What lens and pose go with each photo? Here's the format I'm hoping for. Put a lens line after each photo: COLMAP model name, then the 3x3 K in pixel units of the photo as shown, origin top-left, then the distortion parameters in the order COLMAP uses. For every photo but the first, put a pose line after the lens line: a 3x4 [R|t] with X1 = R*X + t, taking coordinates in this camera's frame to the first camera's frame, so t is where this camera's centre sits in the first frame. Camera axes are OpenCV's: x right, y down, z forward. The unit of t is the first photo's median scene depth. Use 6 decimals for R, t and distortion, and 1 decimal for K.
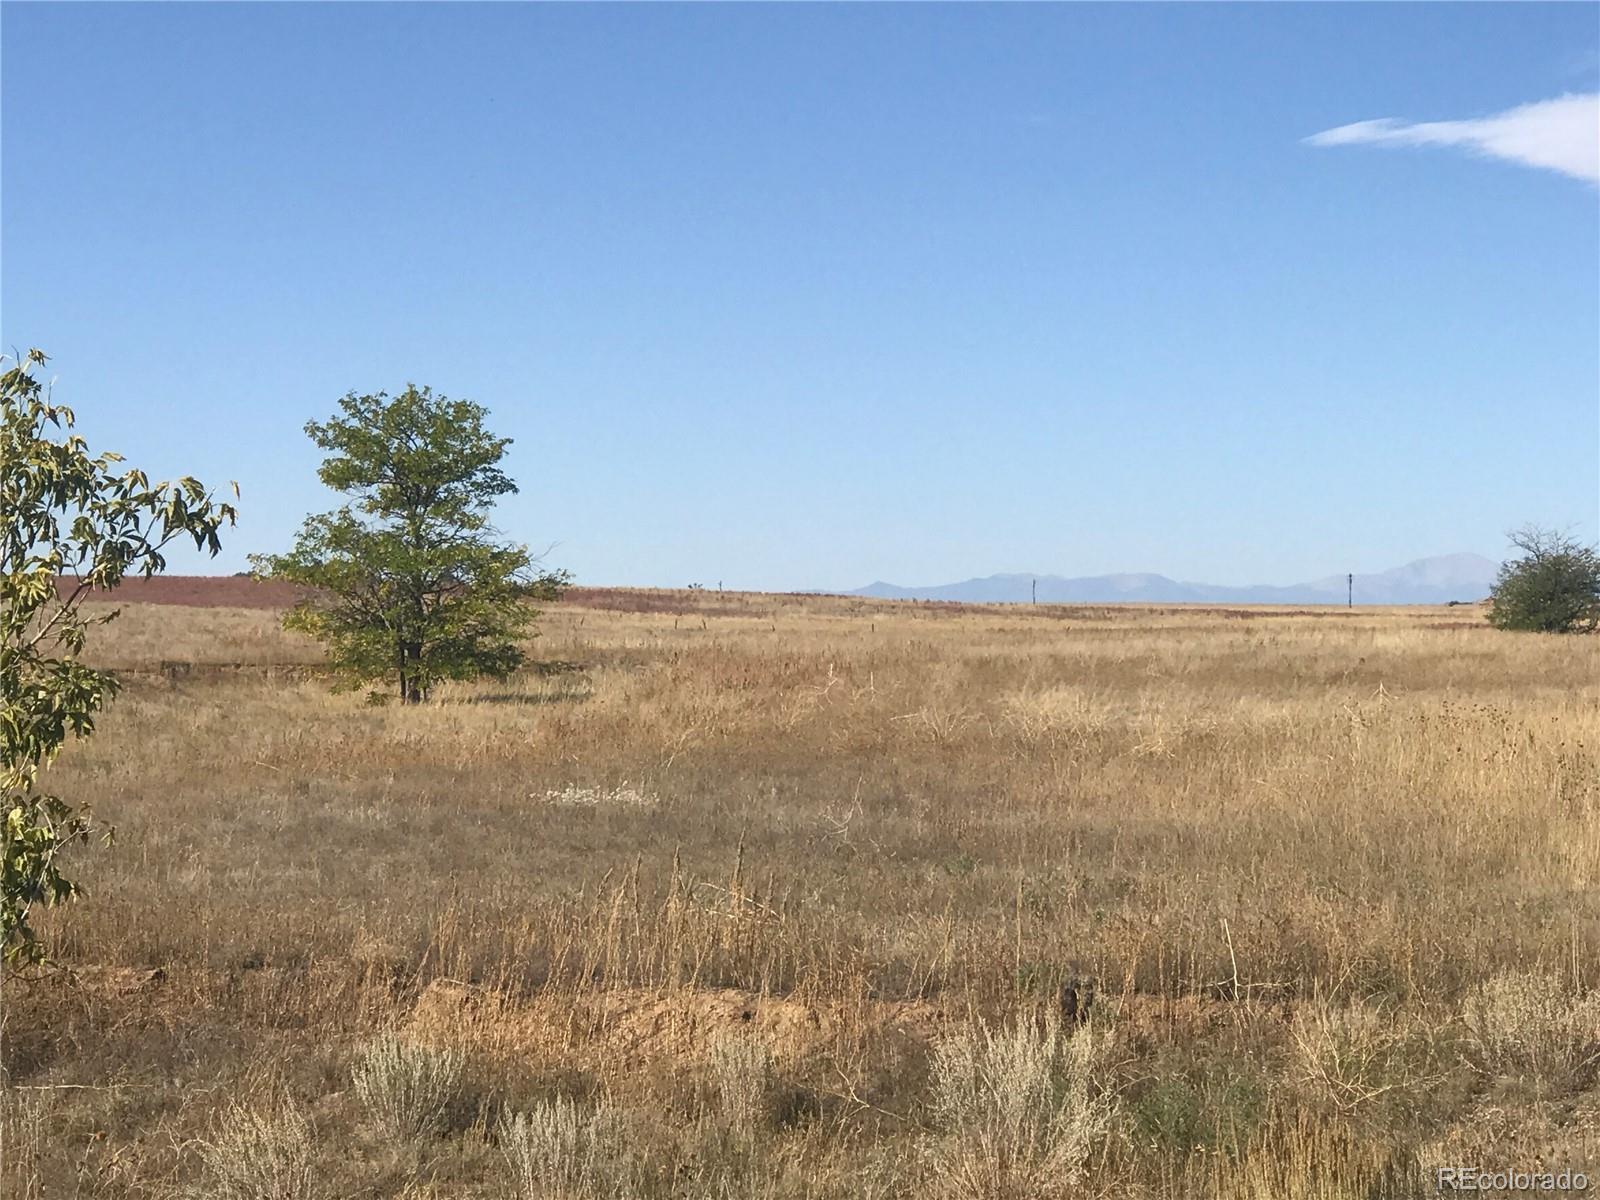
lens RADIAL K [[4558.7, 0, 800.3], [0, 4558.7, 600.6], [0, 0, 1]] dist [-0.193659, 0.000000]
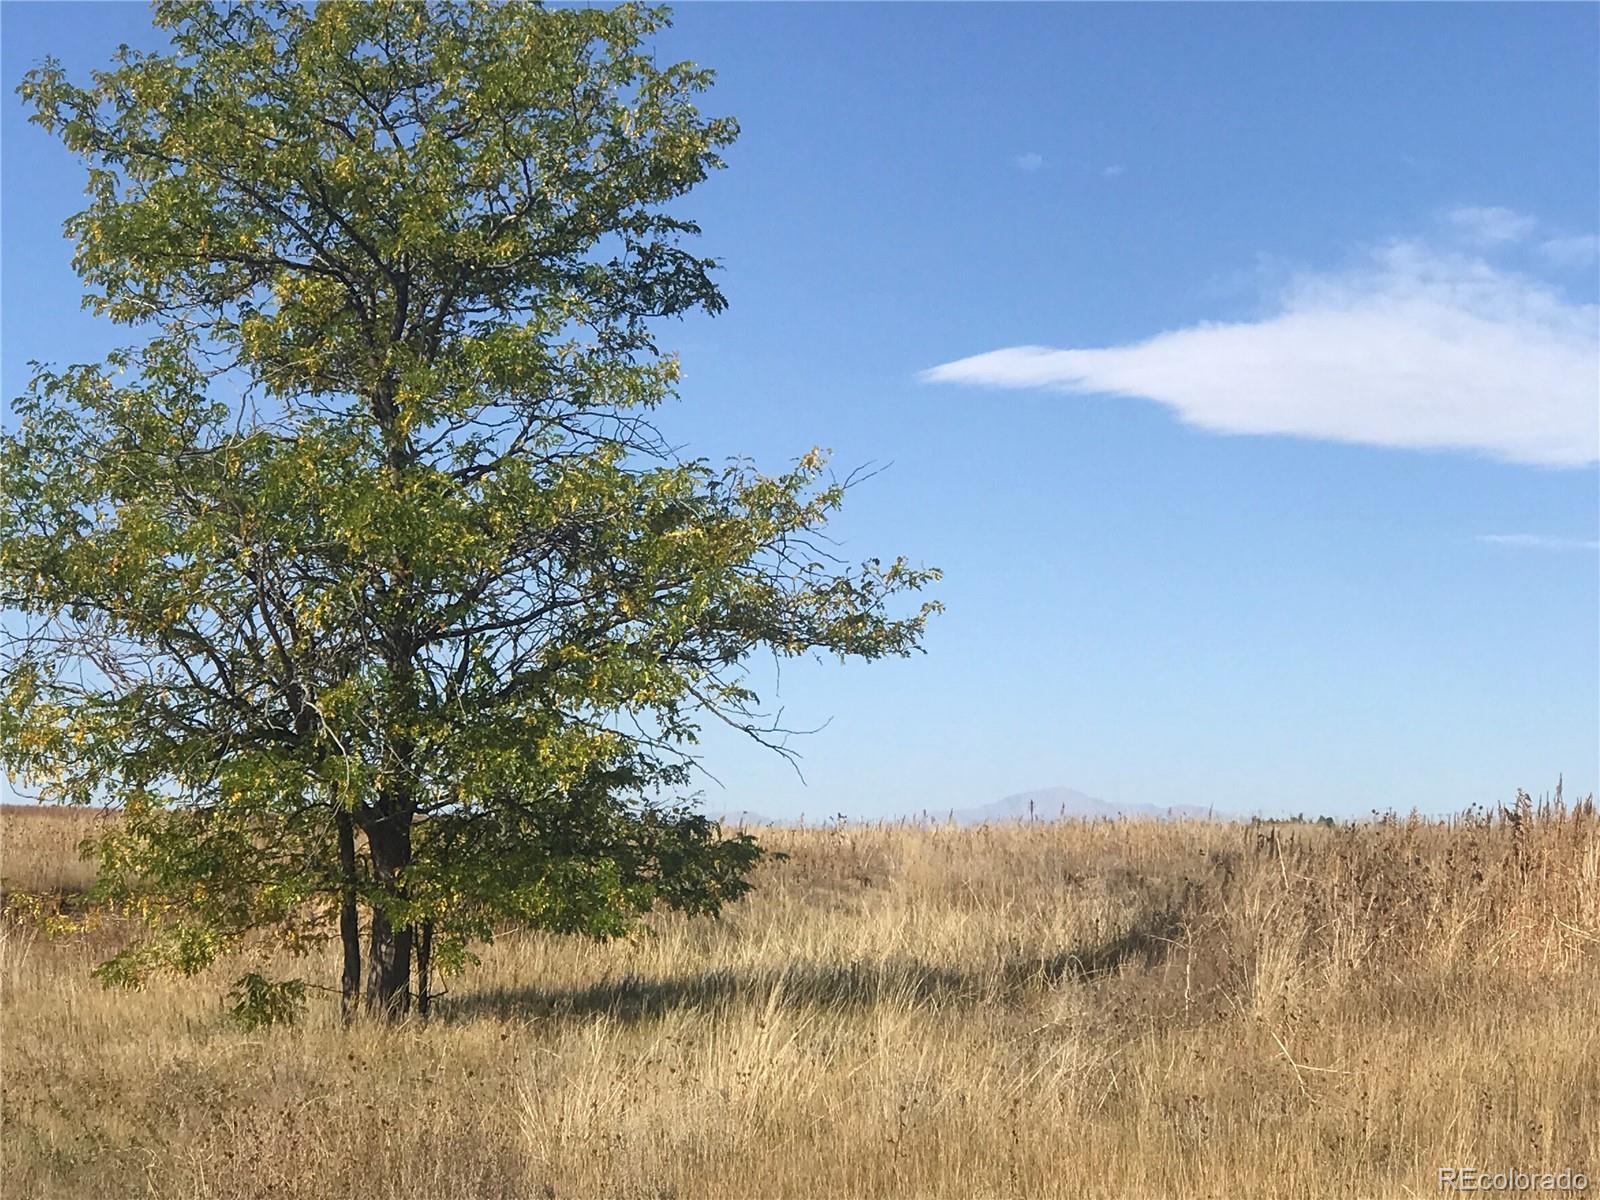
lens RADIAL K [[4558.7, 0, 799.4], [0, 4558.7, 599.1], [0, 0, 1]] dist [-0.193659, 0.000000]
pose [[0.994673, -0.007587, 0.102803, -0.088741], [0.013994, 0.997994, -0.061742, 0.014380], [-0.102128, 0.062852, 0.992784, 0.701162]]
